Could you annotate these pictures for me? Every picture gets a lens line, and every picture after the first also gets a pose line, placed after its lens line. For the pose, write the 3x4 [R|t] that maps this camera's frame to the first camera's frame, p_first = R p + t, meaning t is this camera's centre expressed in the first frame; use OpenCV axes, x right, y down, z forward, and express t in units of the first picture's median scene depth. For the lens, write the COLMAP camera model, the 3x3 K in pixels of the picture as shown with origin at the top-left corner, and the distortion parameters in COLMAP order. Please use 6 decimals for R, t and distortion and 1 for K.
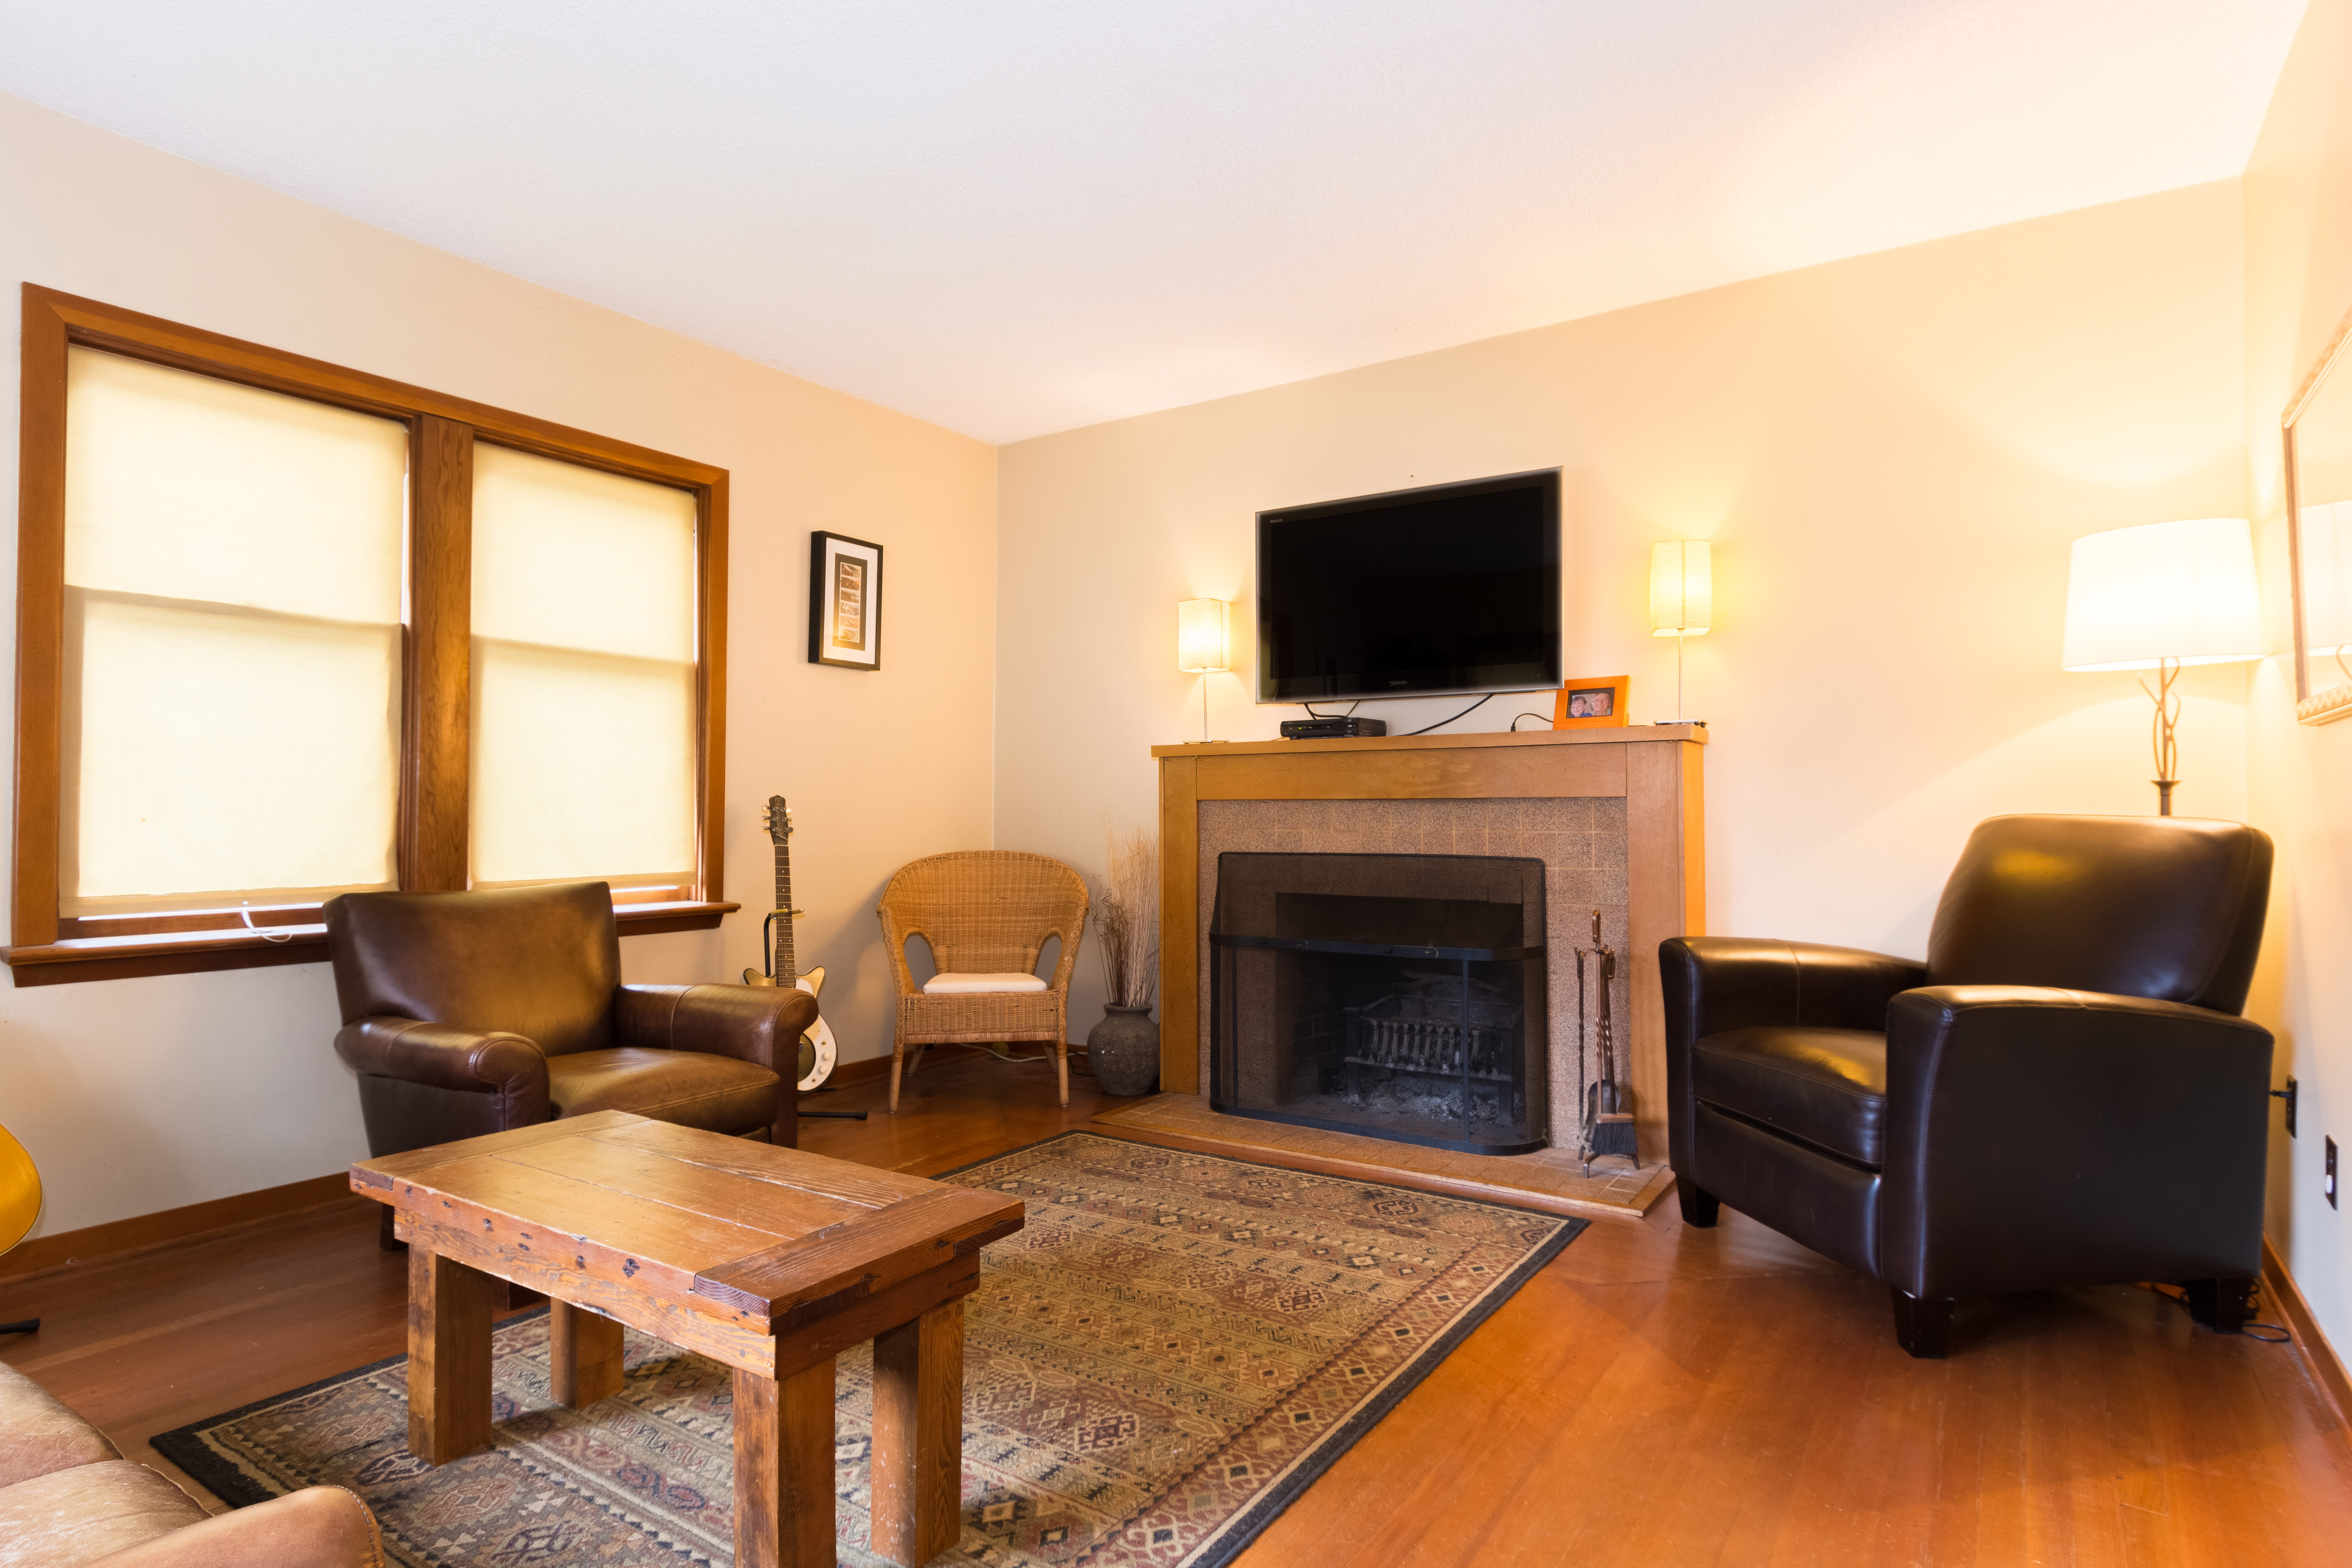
lens RADIAL K [[1233.2, 0, 1169.0], [0, 1233.2, 778.3], [0, 0, 1]] dist [0.020984, -0.014593]
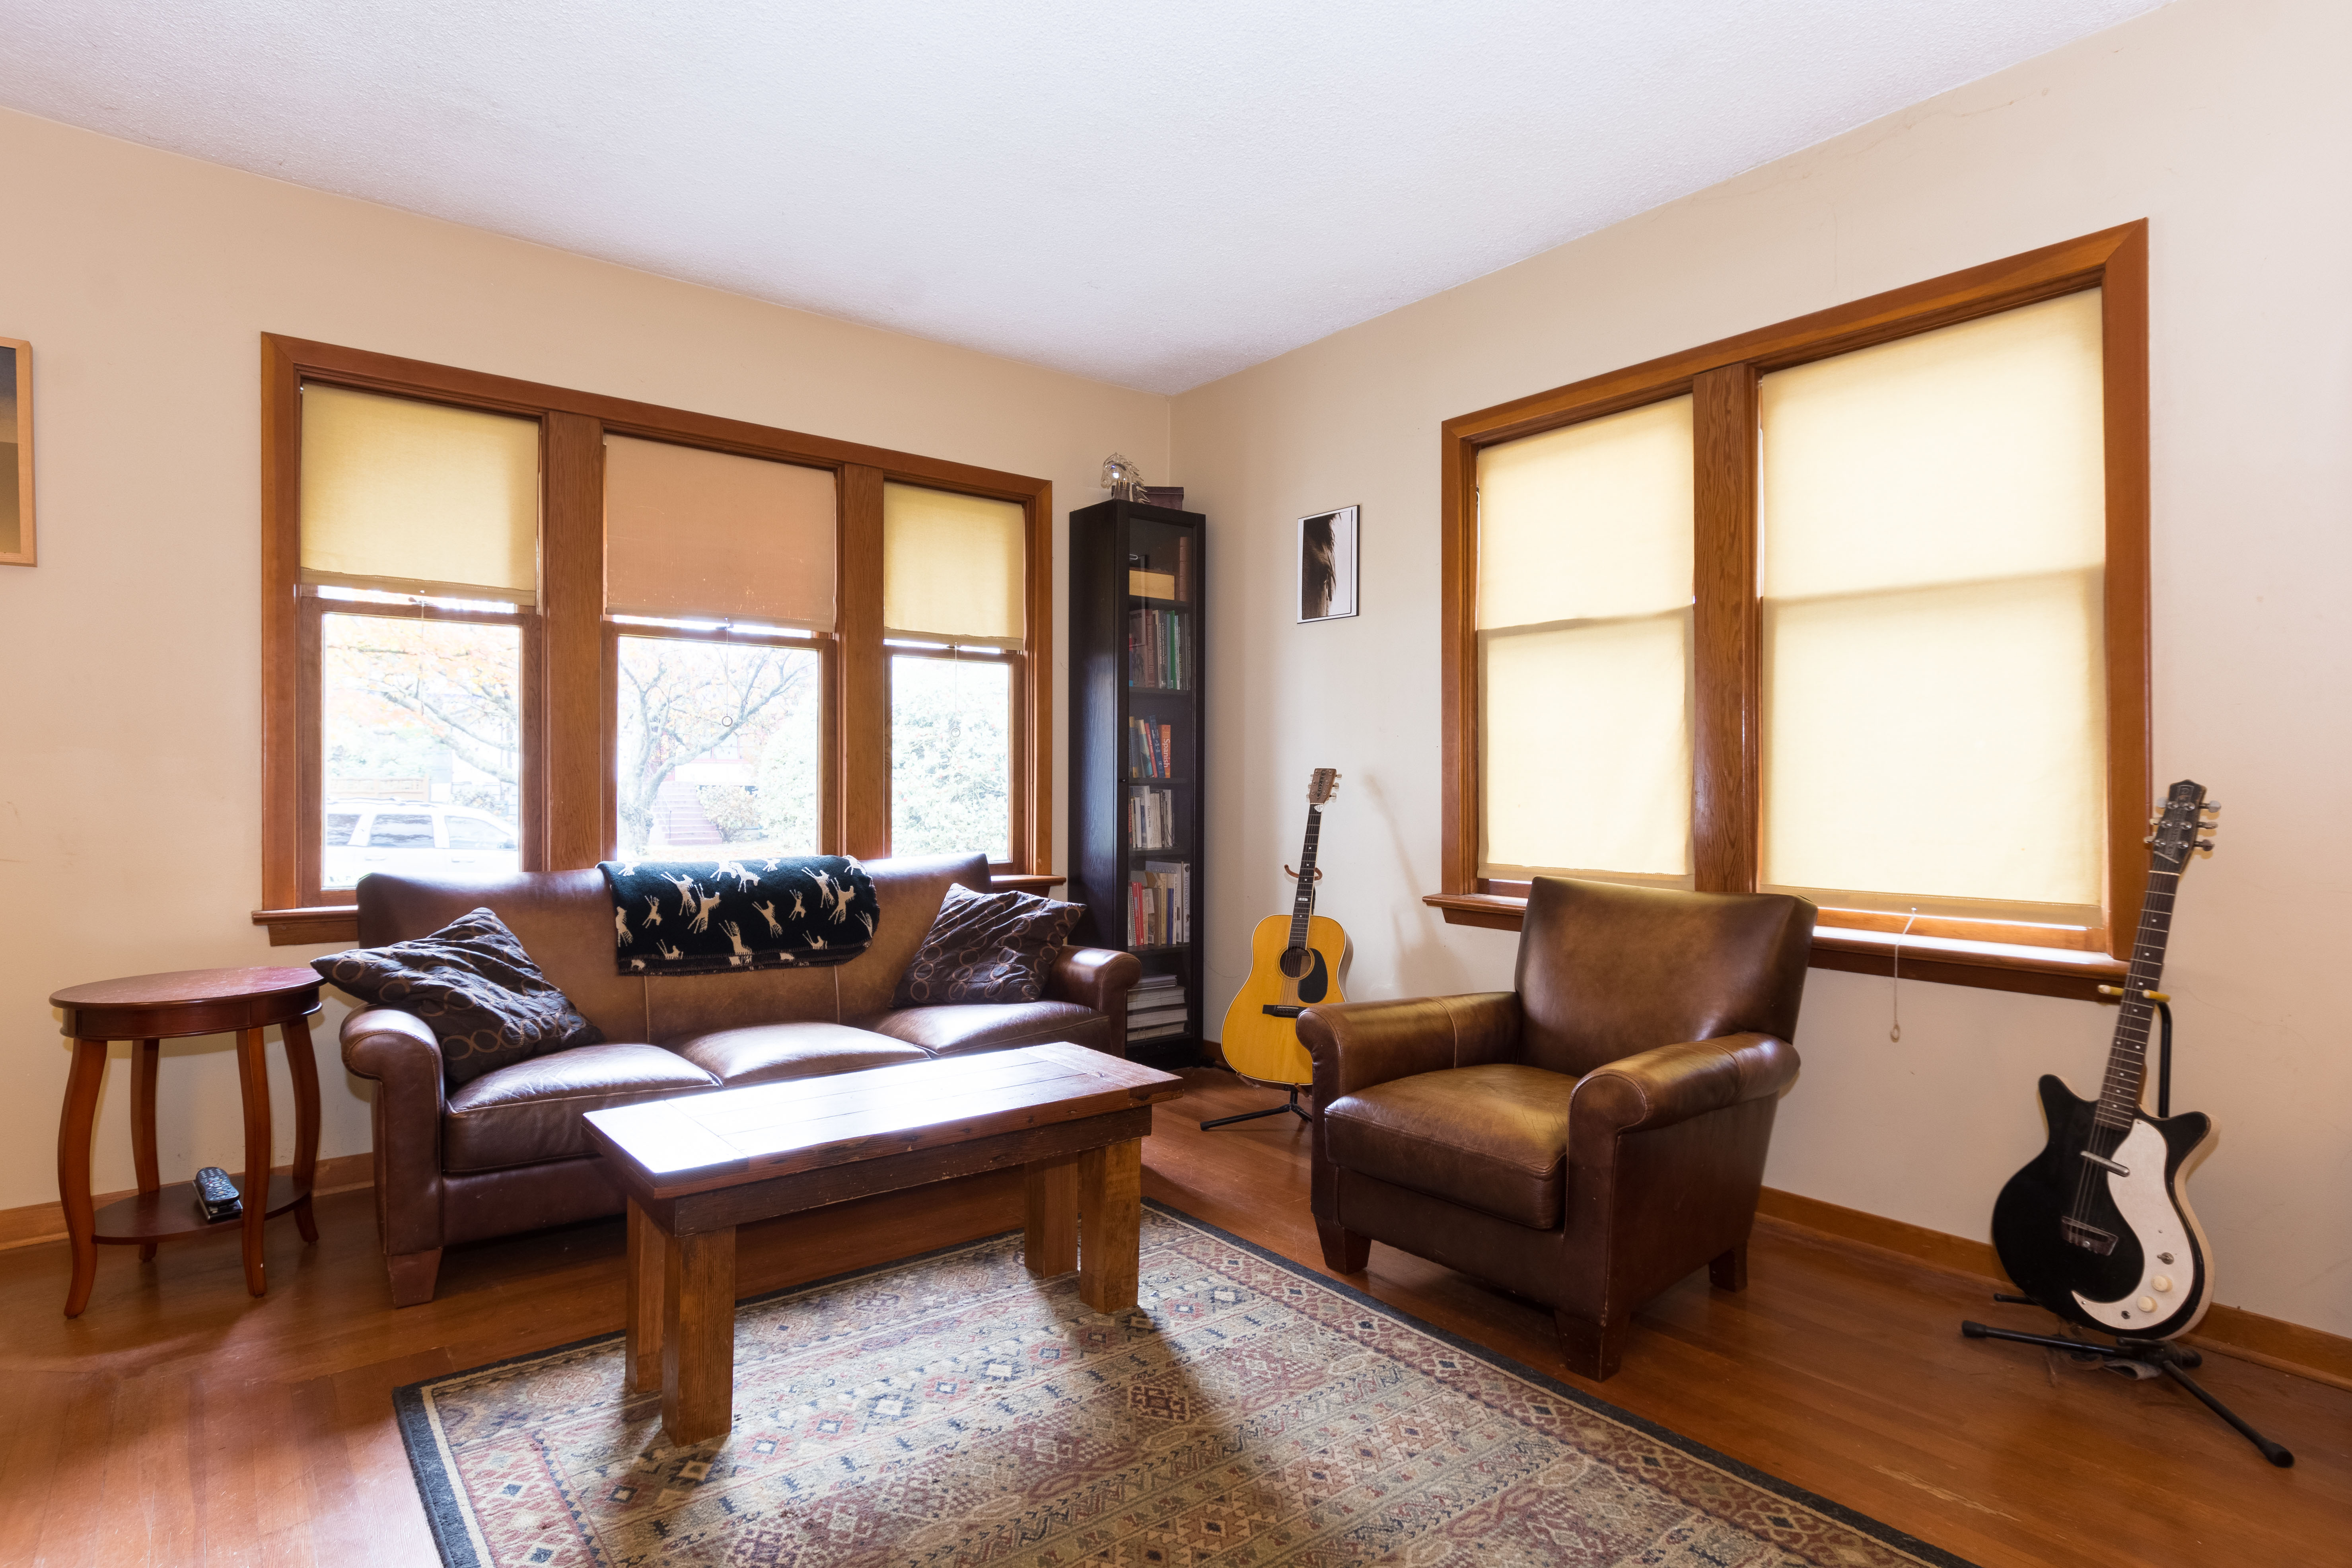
lens RADIAL K [[1233.3, 0, 1169.0], [0, 1233.3, 778.3], [0, 0, 1]] dist [0.020984, -0.014593]
pose [[-0.289299, -0.019743, -0.957035, 0.388924], [0.007314, 0.999712, -0.022835, 0.026940], [0.957211, -0.013606, -0.289071, 0.864750]]
